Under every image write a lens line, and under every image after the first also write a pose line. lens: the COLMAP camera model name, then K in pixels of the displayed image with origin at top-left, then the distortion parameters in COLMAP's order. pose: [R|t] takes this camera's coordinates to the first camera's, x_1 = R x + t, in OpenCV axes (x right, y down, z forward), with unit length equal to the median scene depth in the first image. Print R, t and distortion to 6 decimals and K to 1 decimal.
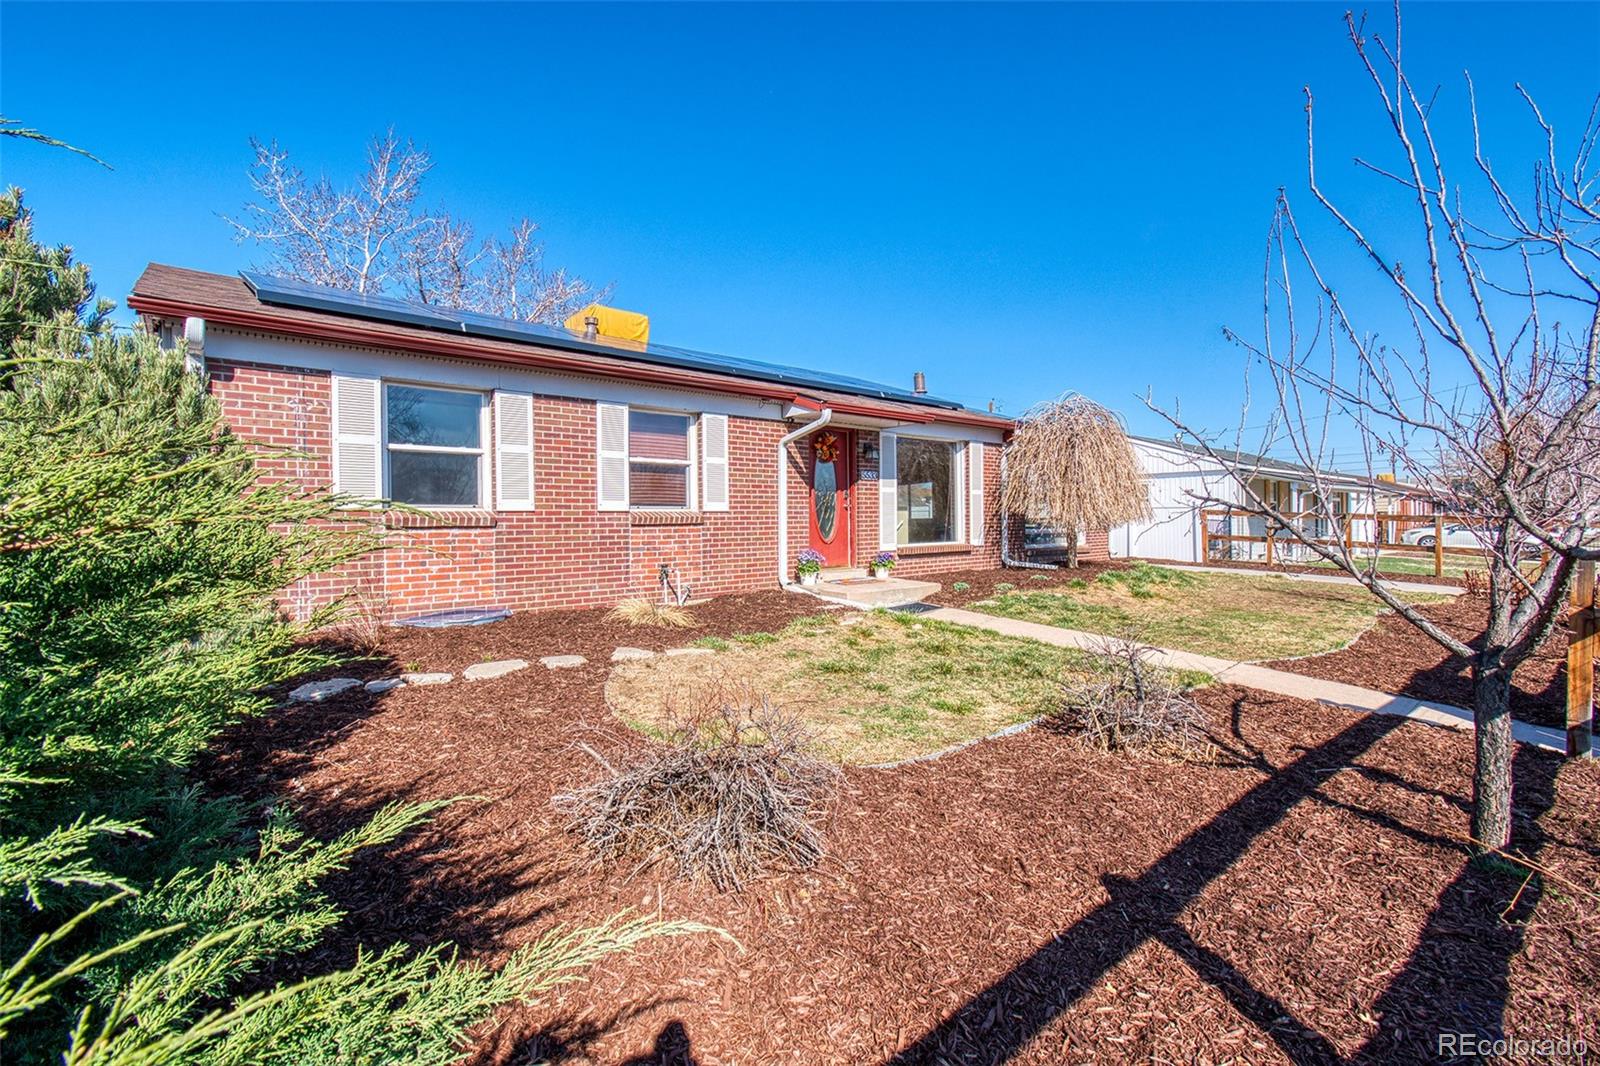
lens RADIAL K [[716.6, 0, 814.3], [0, 716.6, 526.9], [0, 0, 1]] dist [-0.008417, -0.000675]
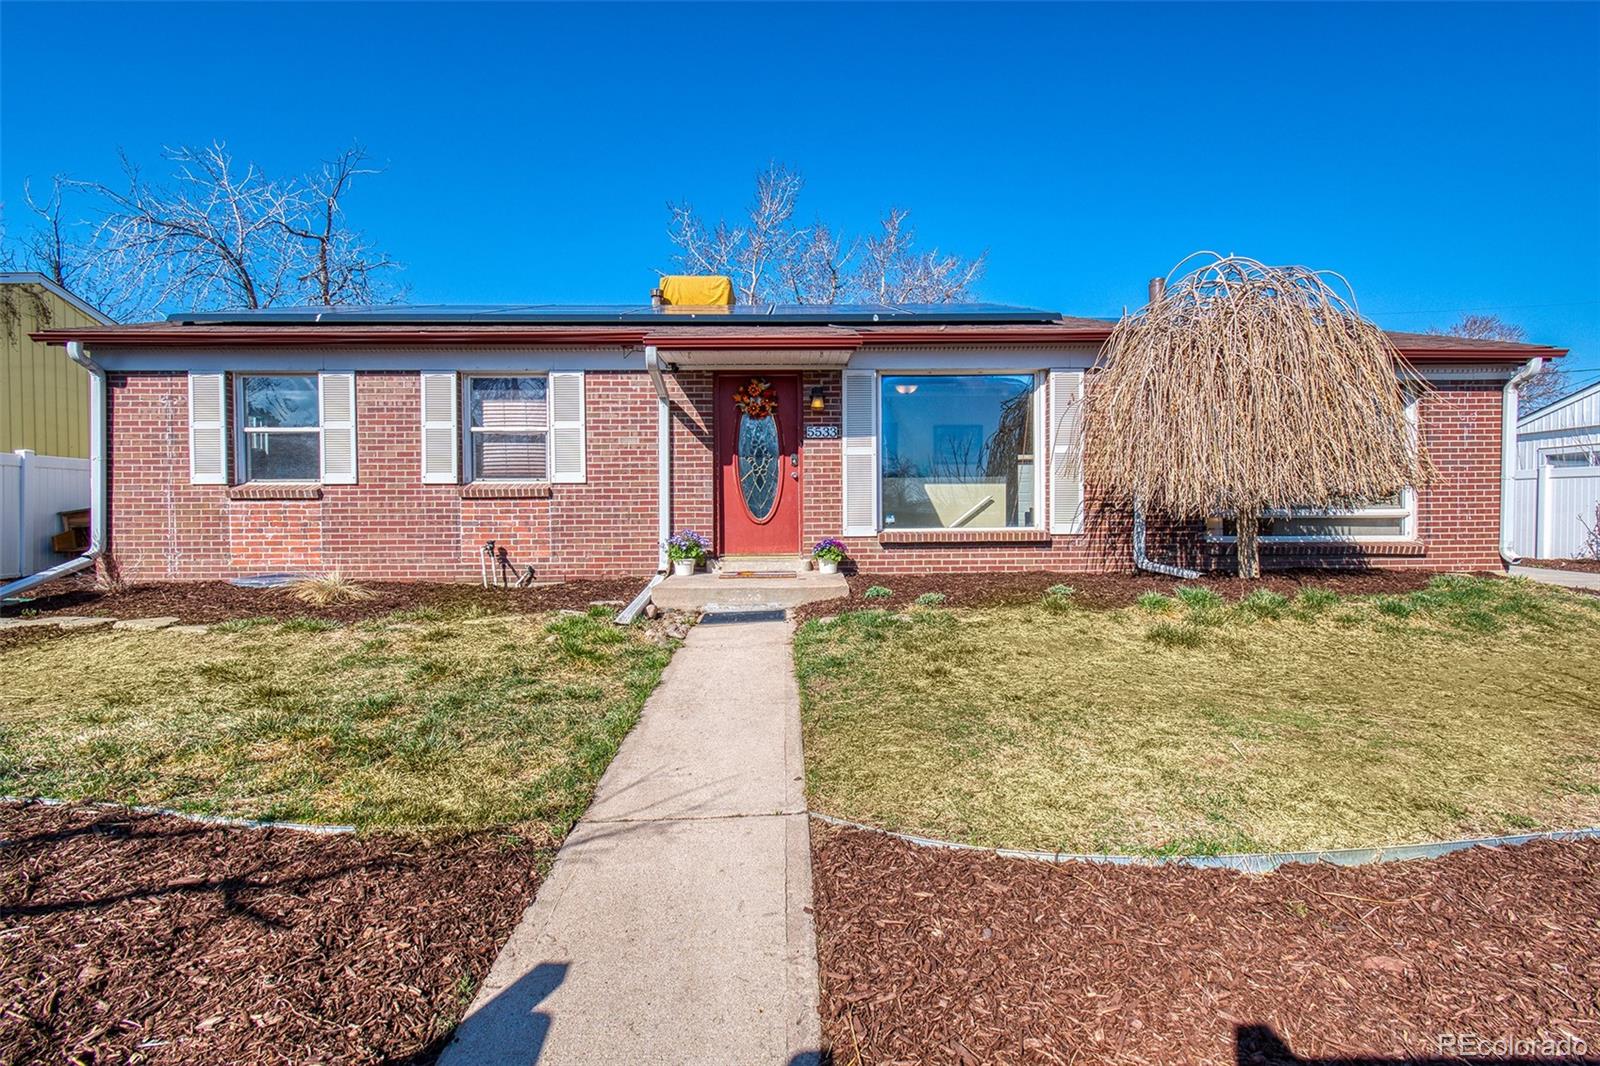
lens RADIAL K [[716.6, 0, 798.2], [0, 716.6, 528.2], [0, 0, 1]] dist [-0.008417, -0.000675]
pose [[0.764651, 0.019482, -0.644150, 0.745083], [-0.007441, 0.999743, 0.021403, 0.014545], [0.644402, -0.011573, 0.764600, 0.598724]]
